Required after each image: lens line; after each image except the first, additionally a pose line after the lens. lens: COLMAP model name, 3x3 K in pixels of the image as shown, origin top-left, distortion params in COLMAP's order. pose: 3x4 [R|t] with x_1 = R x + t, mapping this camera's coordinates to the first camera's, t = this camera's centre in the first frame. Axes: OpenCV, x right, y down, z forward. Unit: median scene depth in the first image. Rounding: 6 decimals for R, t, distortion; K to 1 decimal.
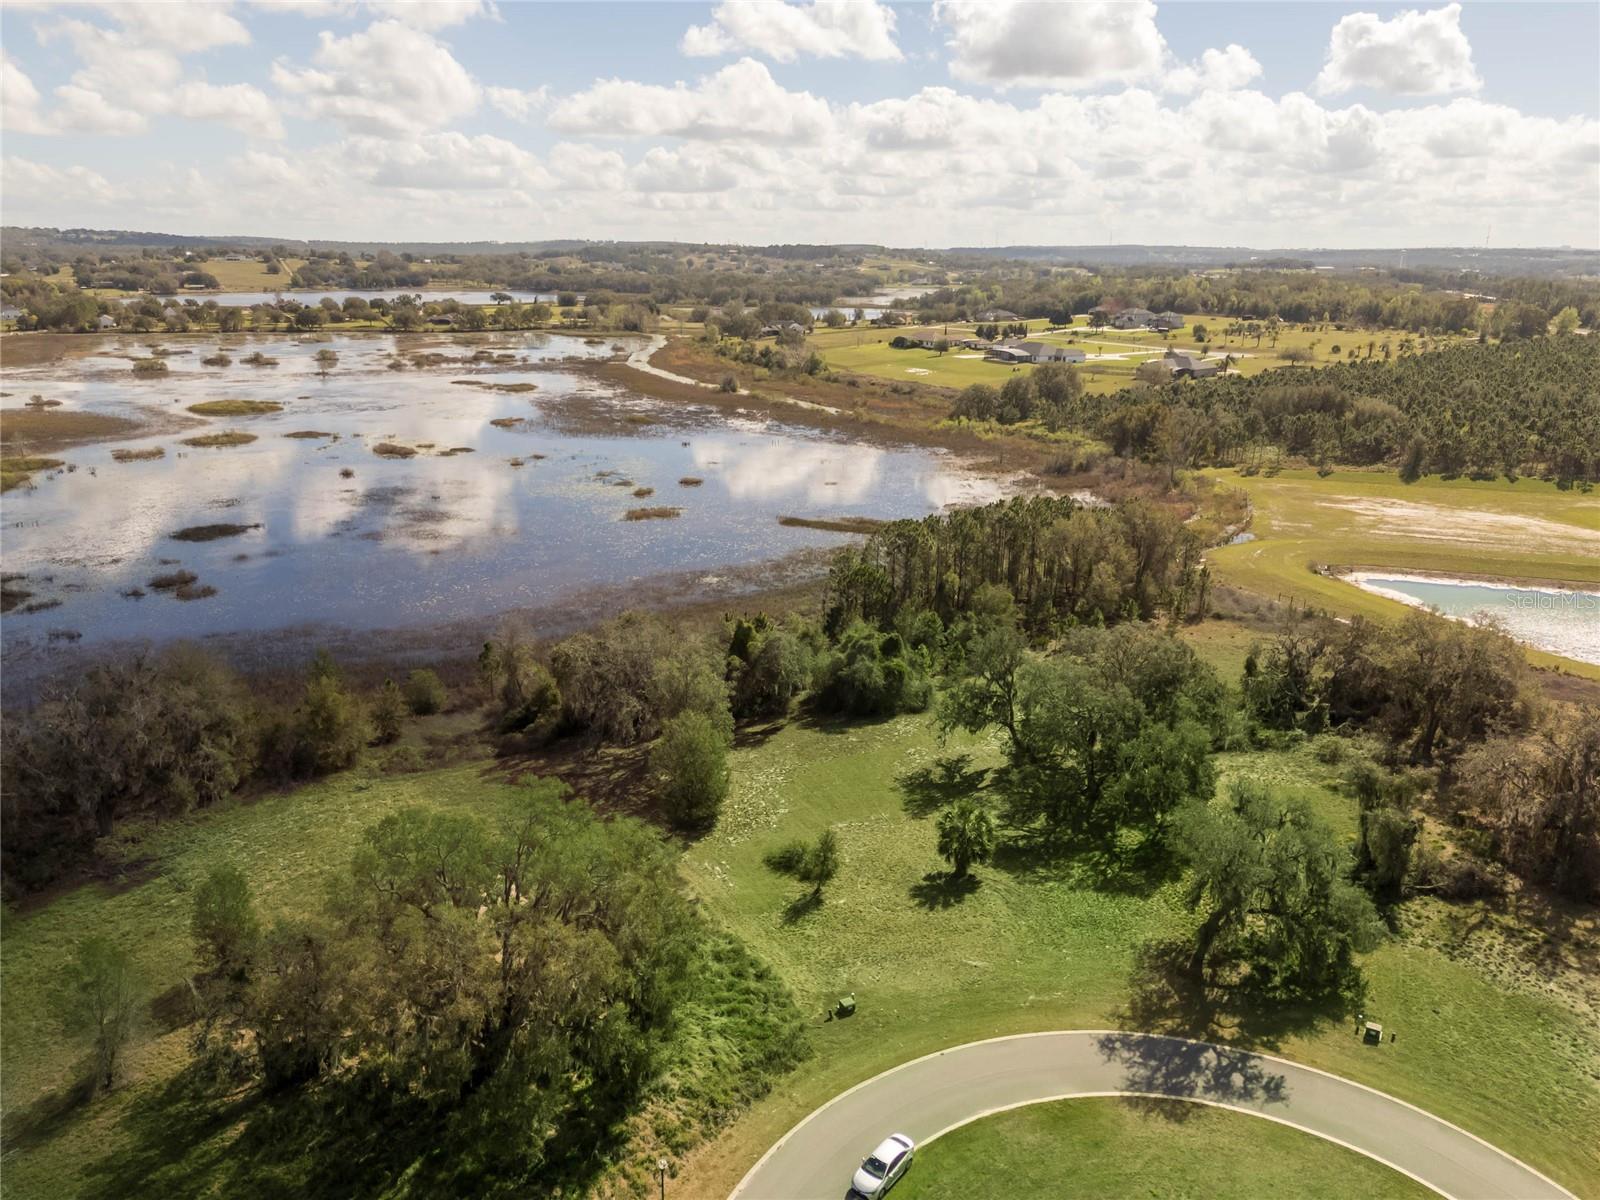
lens RADIAL K [[1173.9, 0, 798.6], [0, 1173.9, 584.4], [0, 0, 1]] dist [0.072655, -0.061969]
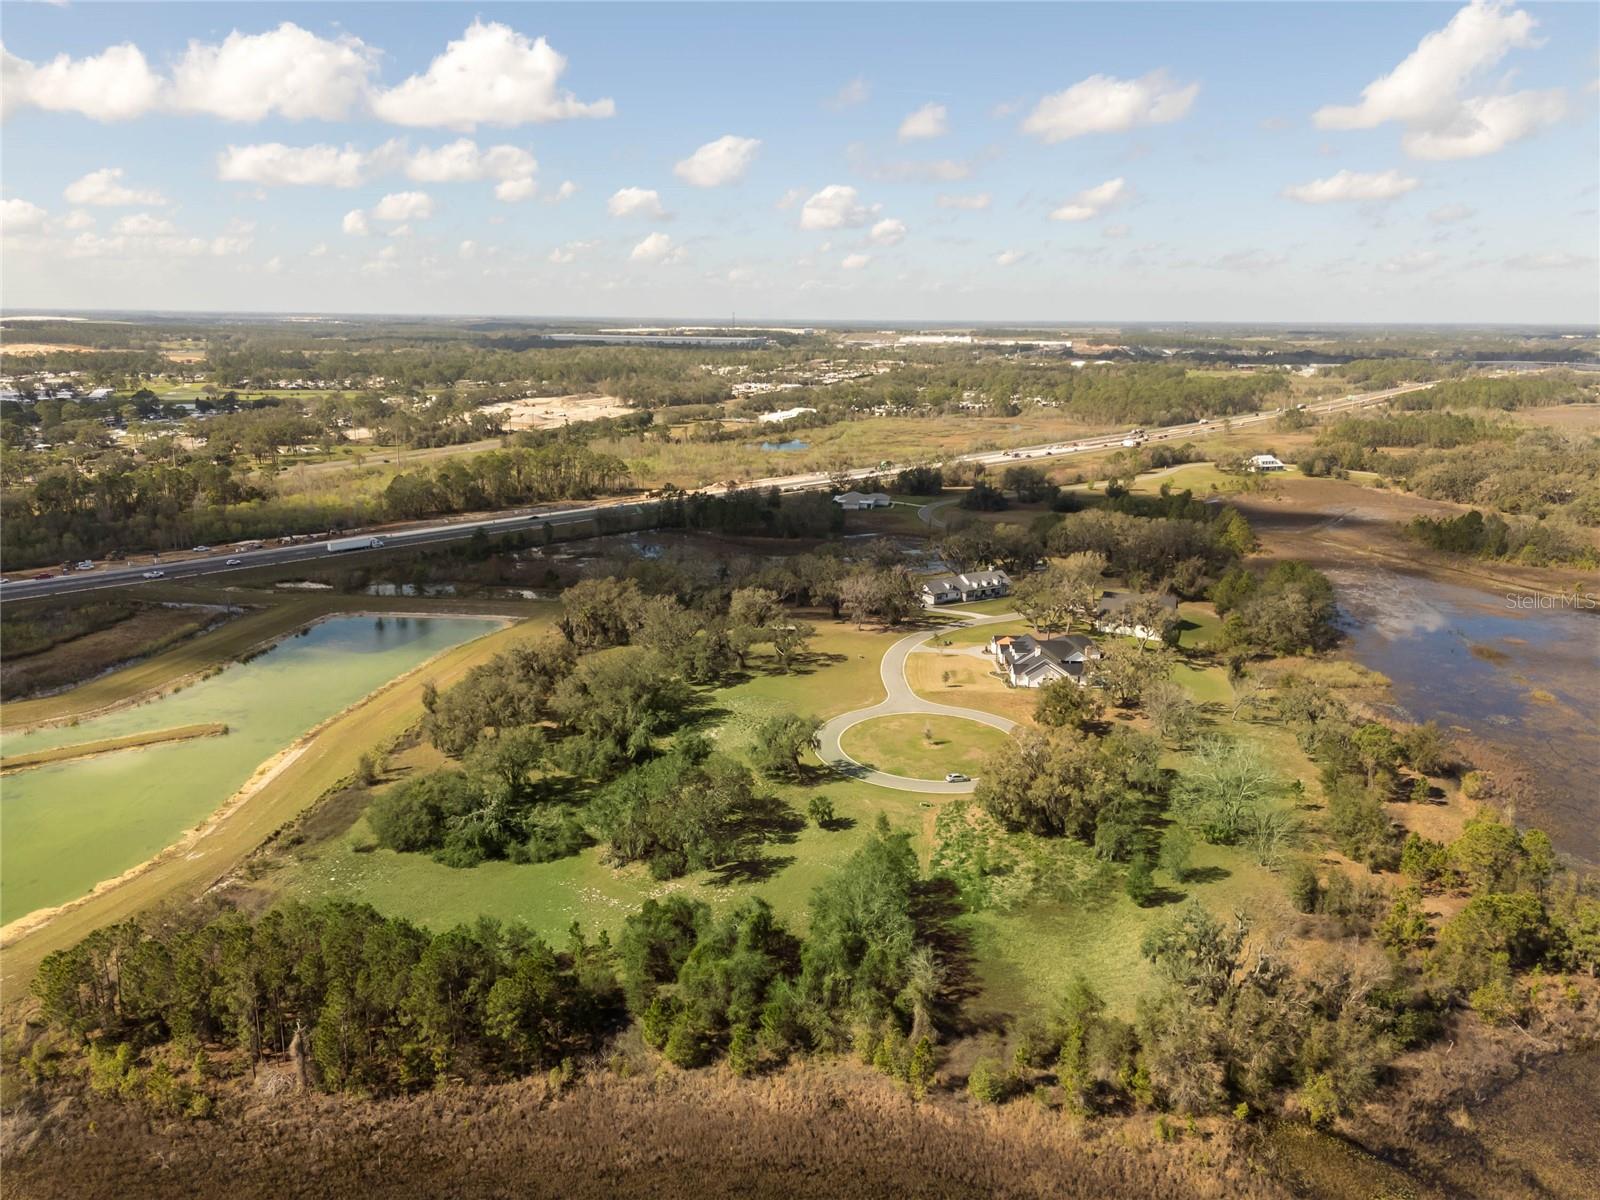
lens RADIAL K [[1173.9, 0, 798.1], [0, 1173.9, 601.4], [0, 0, 1]] dist [0.072655, -0.061969]
pose [[-0.793945, -0.158575, 0.586945, -0.346709], [0.152626, 0.882491, 0.444876, -0.367253], [-0.588520, 0.442790, -0.676447, 0.769642]]
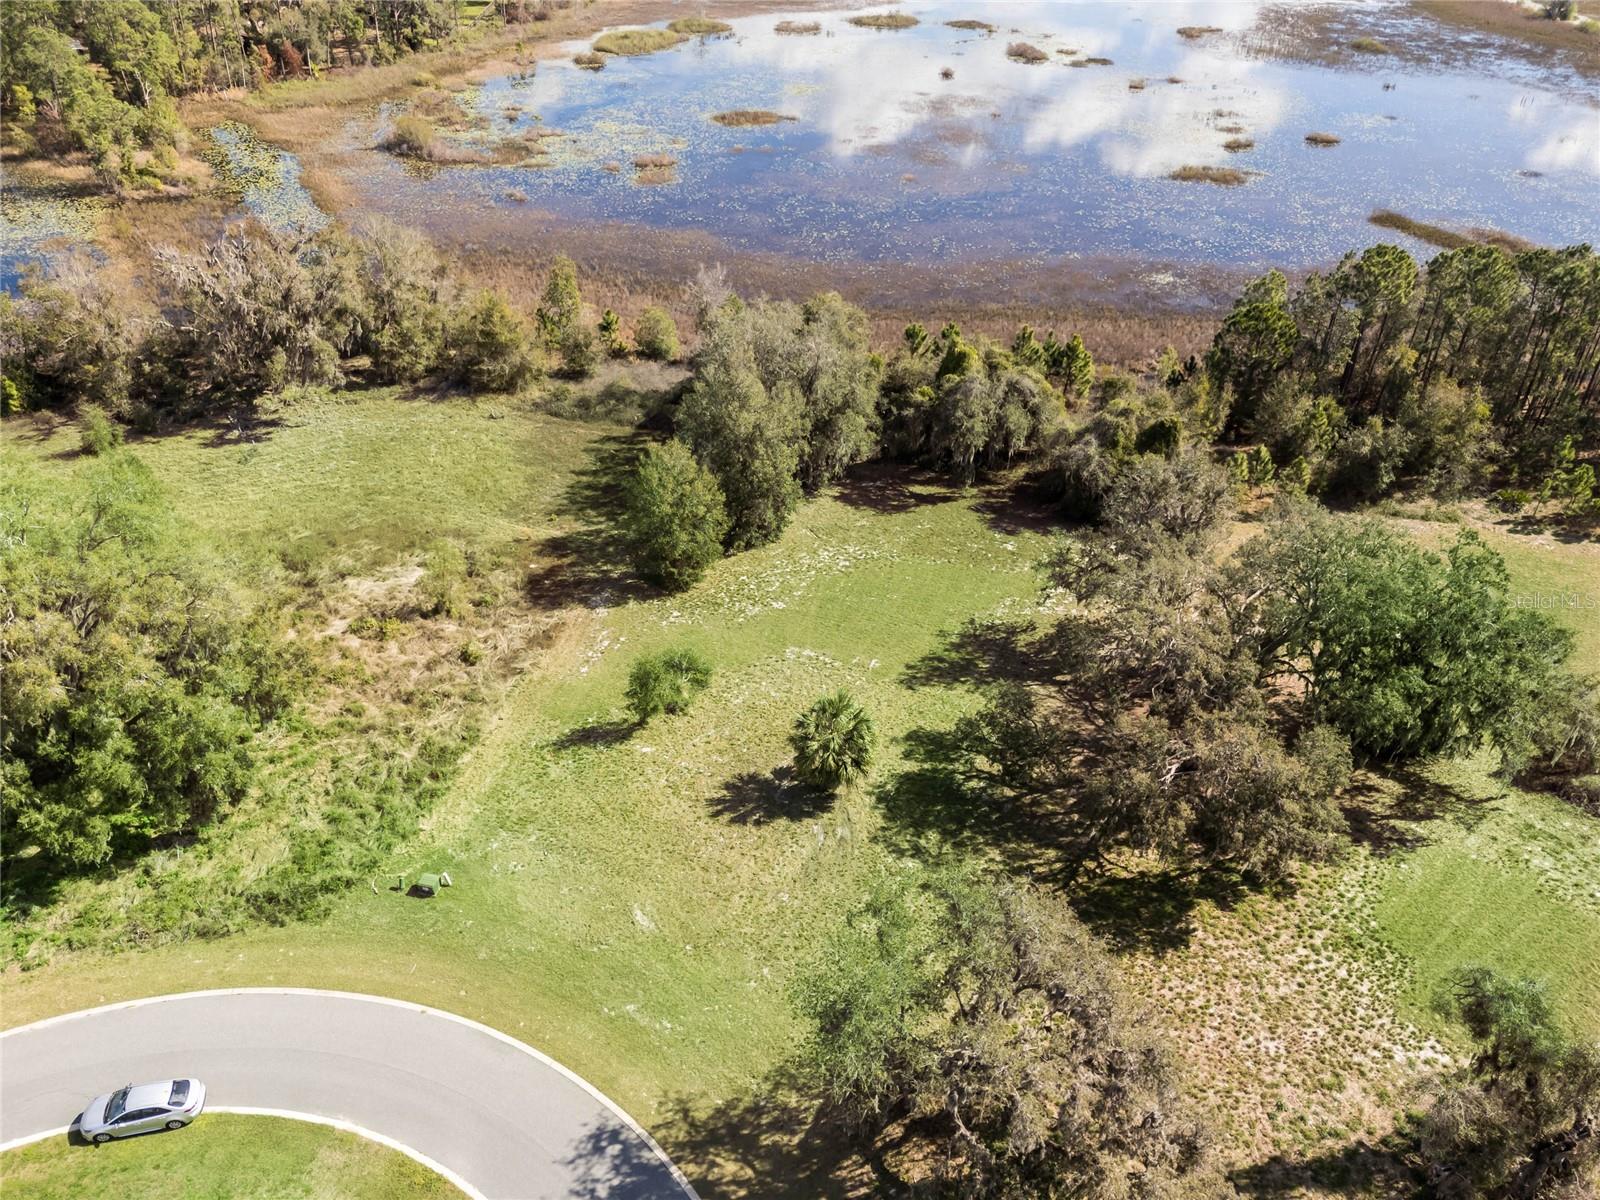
lens RADIAL K [[1173.9, 0, 796.2], [0, 1173.9, 596.4], [0, 0, 1]] dist [0.072655, -0.061969]
pose [[0.769603, 0.360018, -0.527350, 0.146402], [-0.183734, 0.915822, 0.357088, -0.031154], [0.611517, -0.177924, 0.770967, 0.161797]]
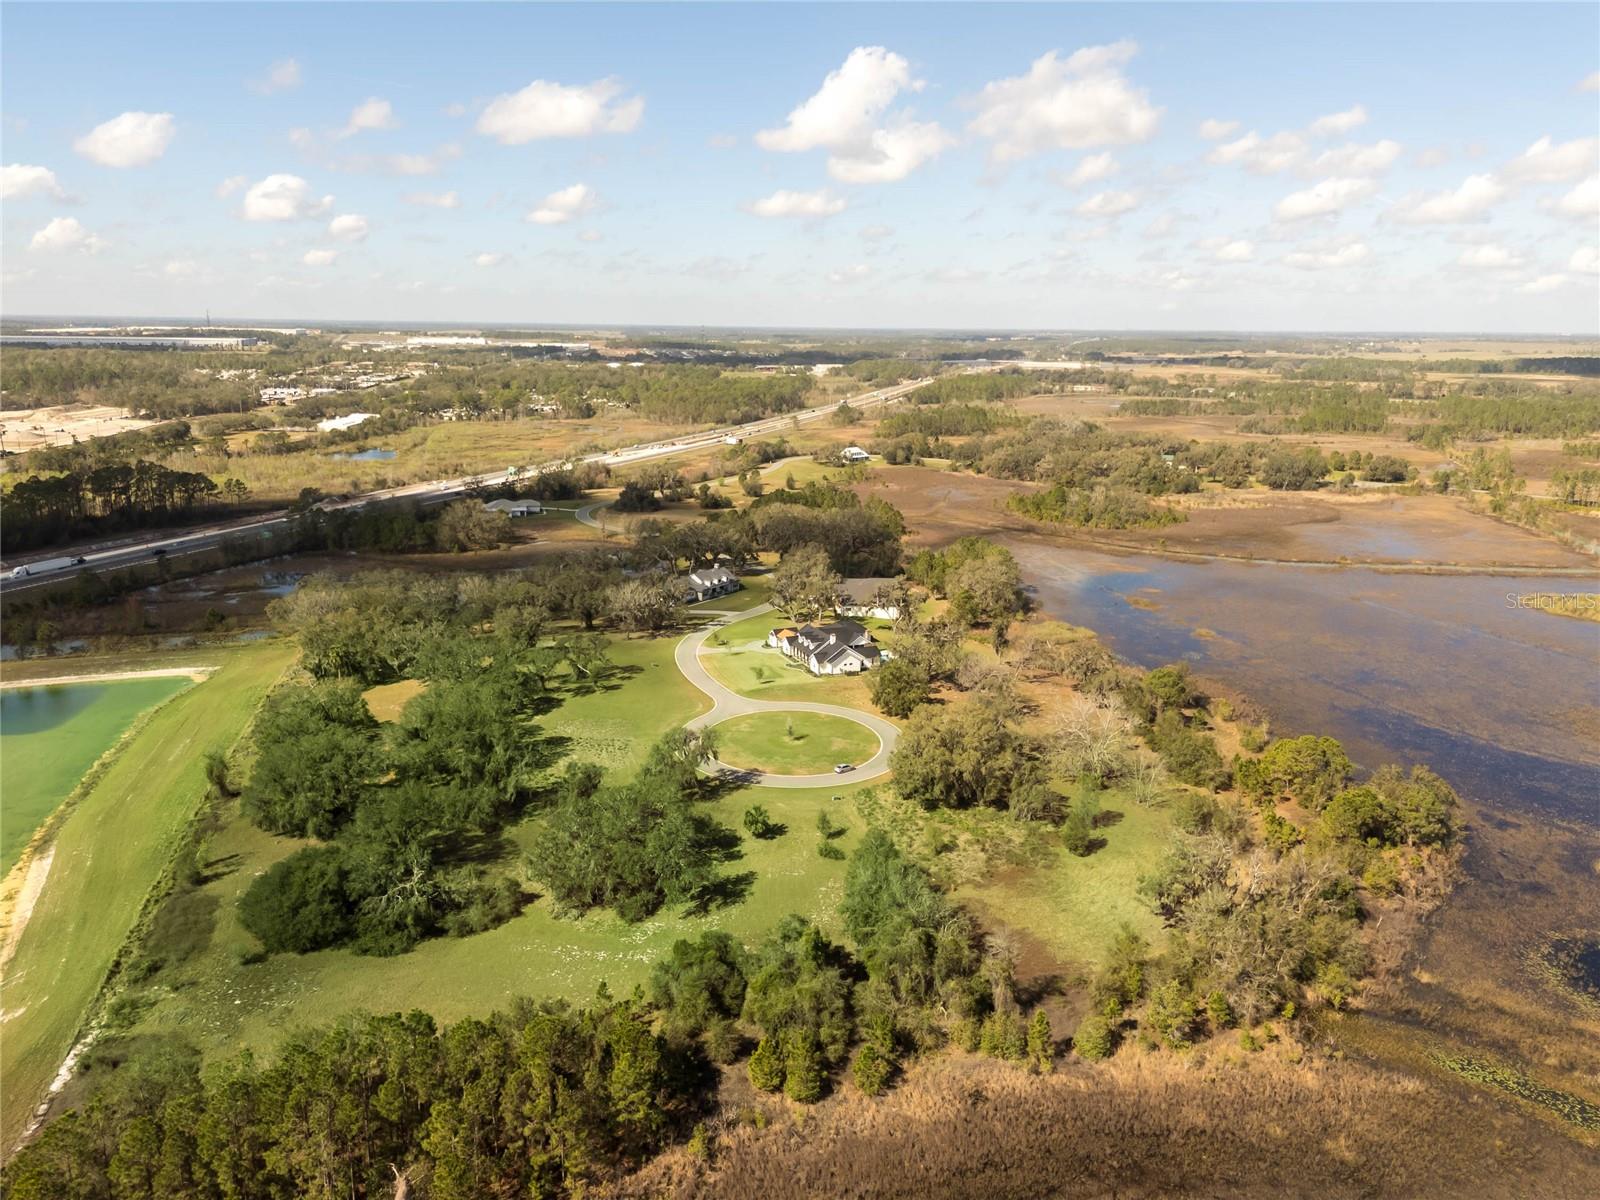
lens RADIAL K [[1173.9, 0, 799.9], [0, 1173.9, 599.1], [0, 0, 1]] dist [0.072655, -0.061969]
pose [[-0.971491, -0.072228, 0.225807, -0.128037], [0.047112, 0.874648, 0.482464, -0.383469], [-0.232349, 0.479347, -0.846310, 0.854758]]
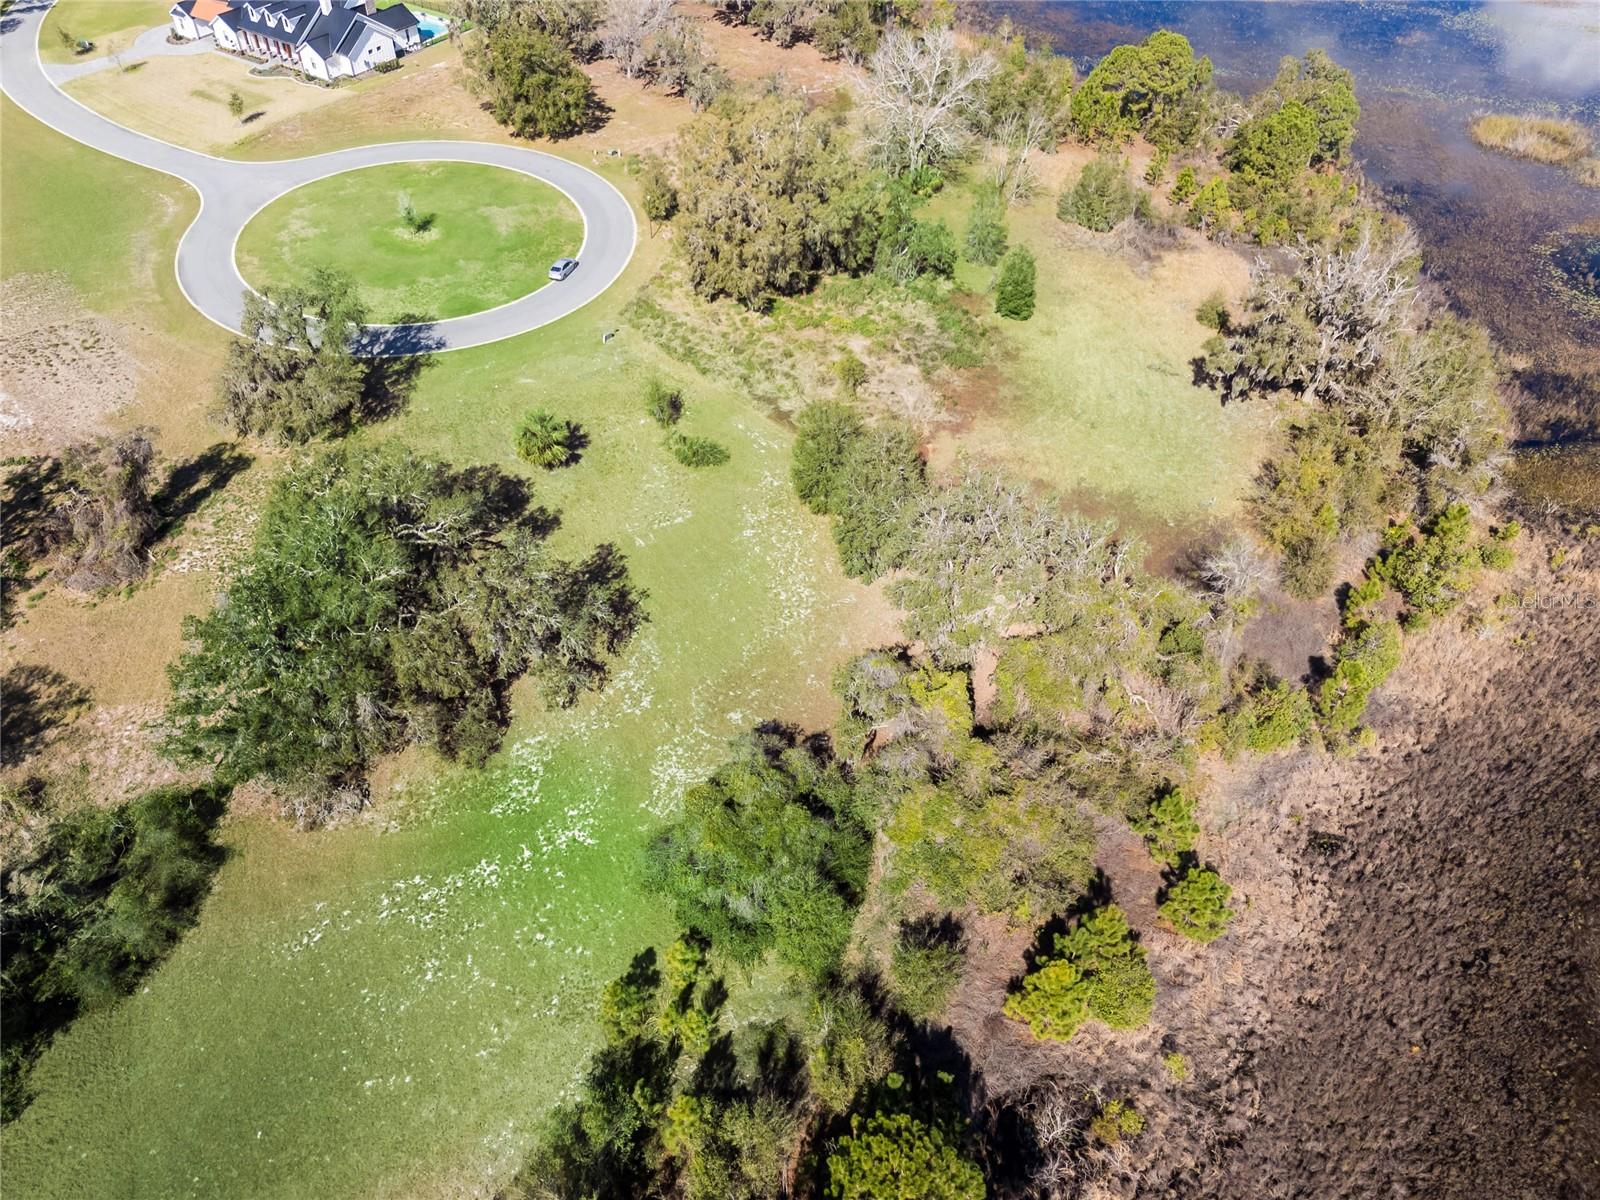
lens RADIAL K [[1173.9, 0, 802.3], [0, 1173.9, 596.4], [0, 0, 1]] dist [0.072655, -0.061969]
pose [[-0.936552, 0.224524, -0.269183, 0.079646], [-0.121566, 0.512227, 0.850203, -0.221131], [0.328773, 0.828983, -0.452433, 0.558030]]
